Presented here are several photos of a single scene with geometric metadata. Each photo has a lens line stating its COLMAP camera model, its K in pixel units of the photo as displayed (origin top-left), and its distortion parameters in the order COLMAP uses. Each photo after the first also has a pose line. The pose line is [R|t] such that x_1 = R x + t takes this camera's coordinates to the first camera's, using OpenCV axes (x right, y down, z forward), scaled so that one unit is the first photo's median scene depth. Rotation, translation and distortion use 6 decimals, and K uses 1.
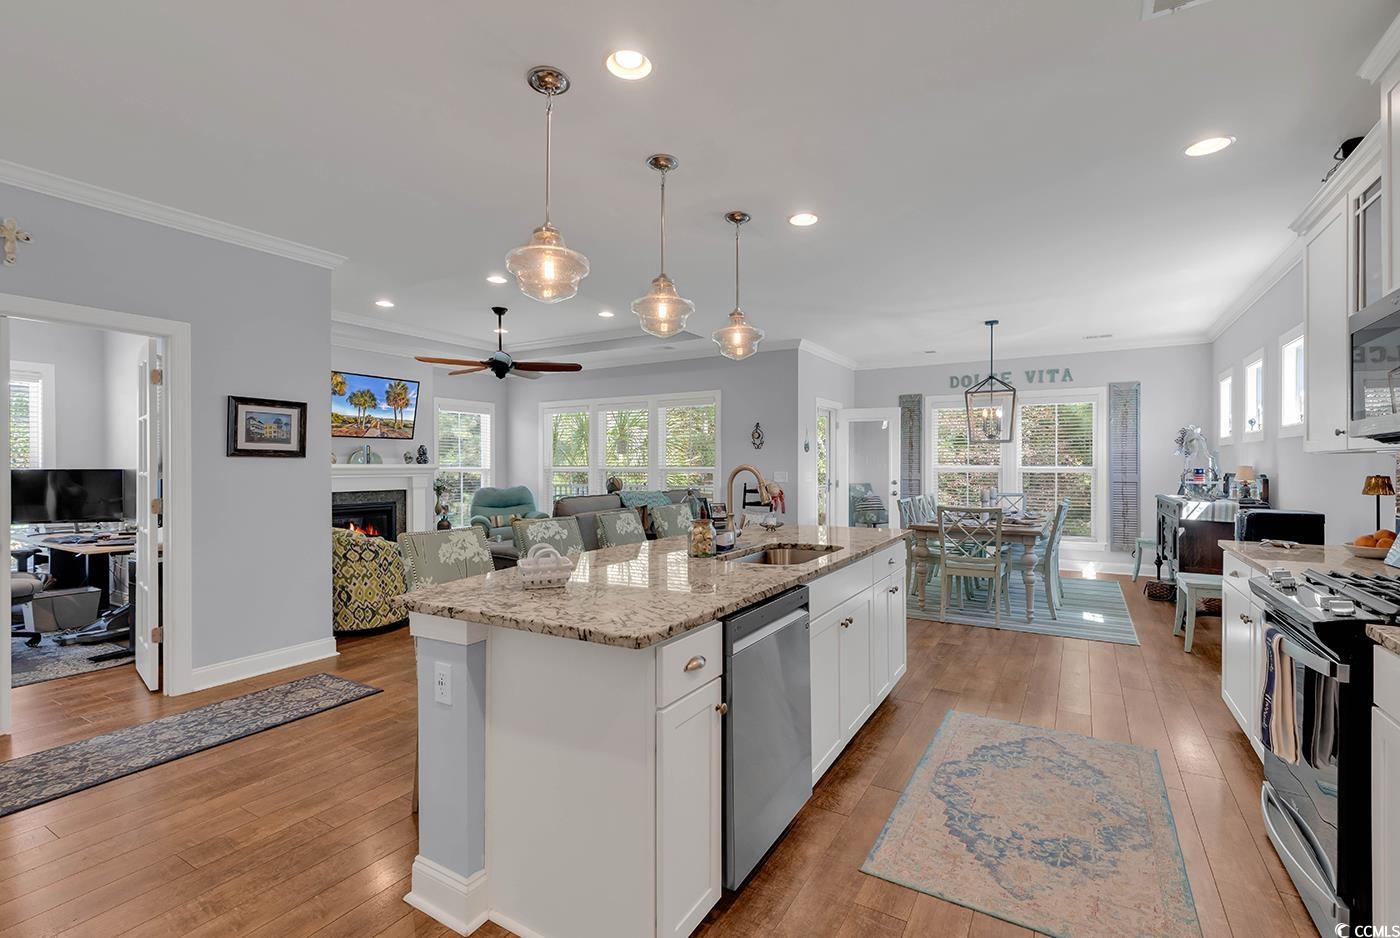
lens RADIAL K [[626.3, 0, 711.5], [0, 626.3, 469.0], [0, 0, 1]] dist [0.002337, 0.001323]
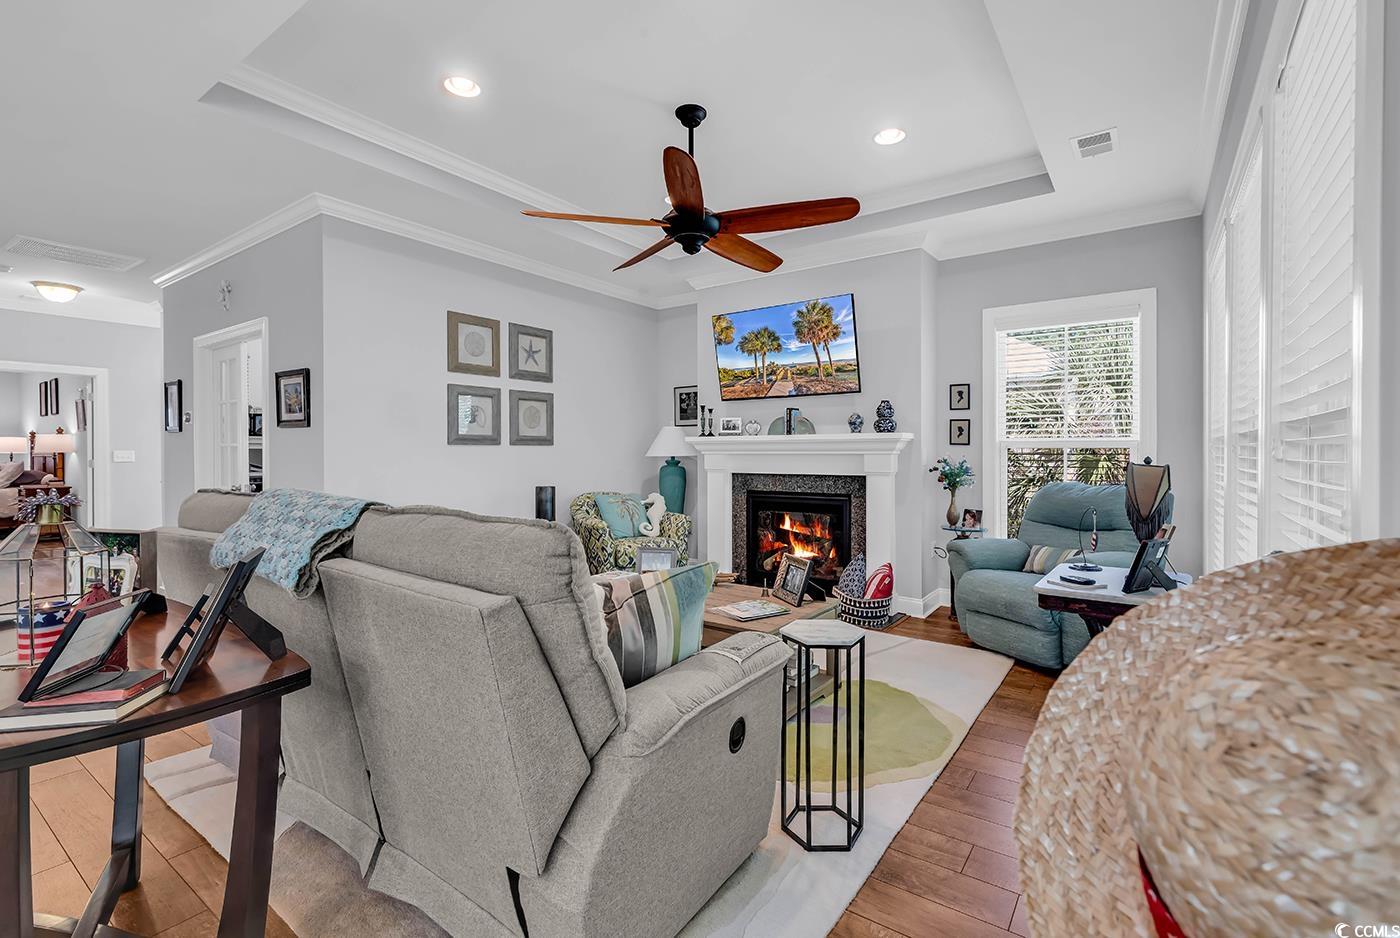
lens RADIAL K [[626.3, 0, 707.8], [0, 626.3, 459.4], [0, 0, 1]] dist [0.002337, 0.001323]
pose [[-0.085318, 0.003793, -0.996347, 0.246877], [-0.002937, 0.999987, 0.004058, 0.028910], [0.996349, 0.003273, -0.085305, 1.713741]]
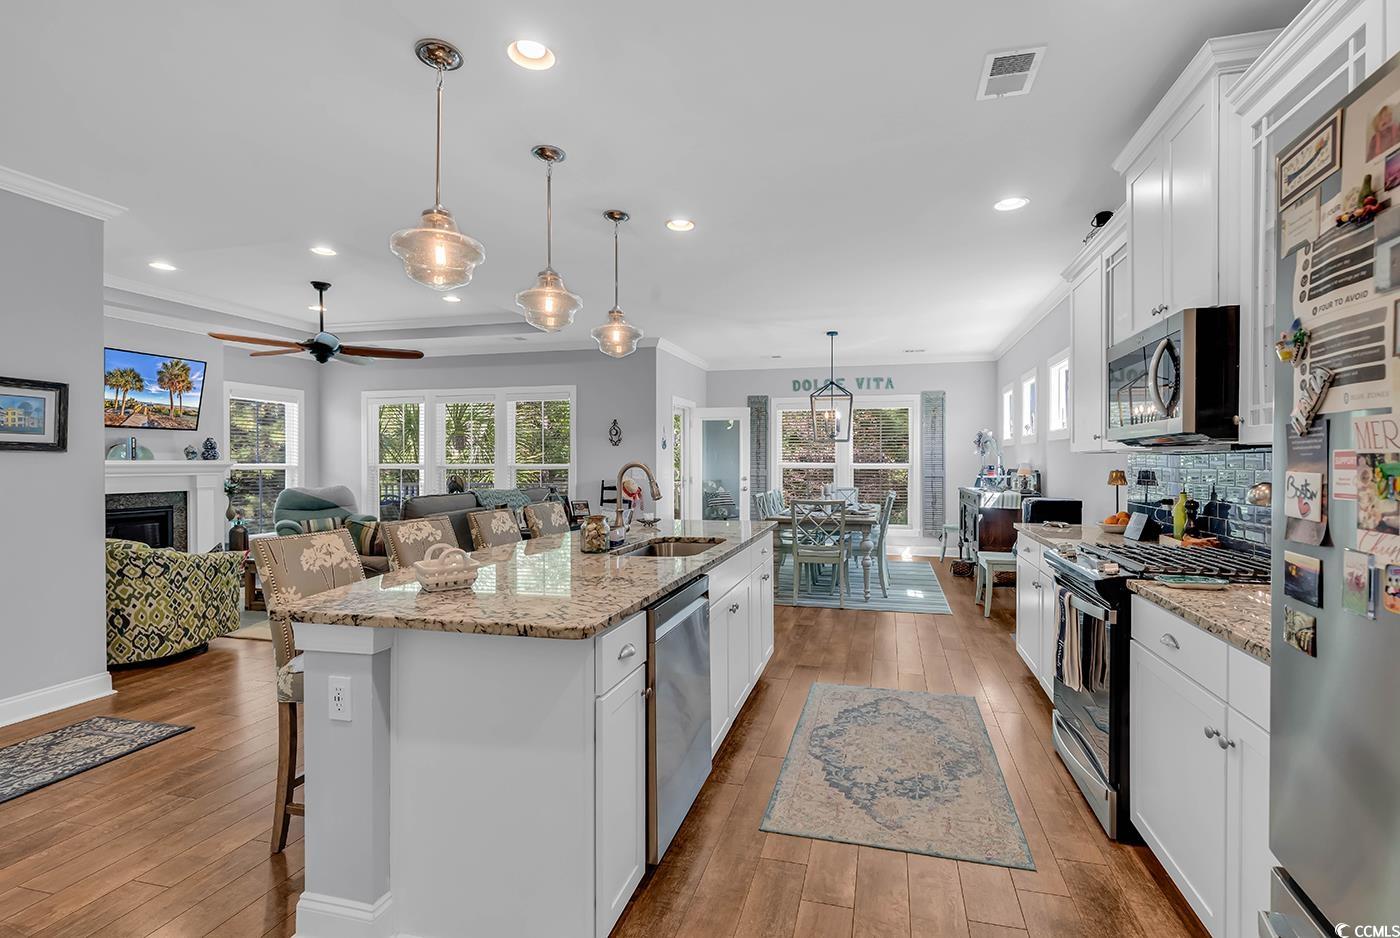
lens RADIAL K [[626.3, 0, 732.3], [0, 626.3, 468.3], [0, 0, 1]] dist [0.002337, 0.001323]
pose [[0.958442, -0.002025, 0.285280, -0.061069], [0.001023, 0.999993, 0.003659, 0.000690], [-0.285286, -0.003215, 0.958437, -0.019110]]
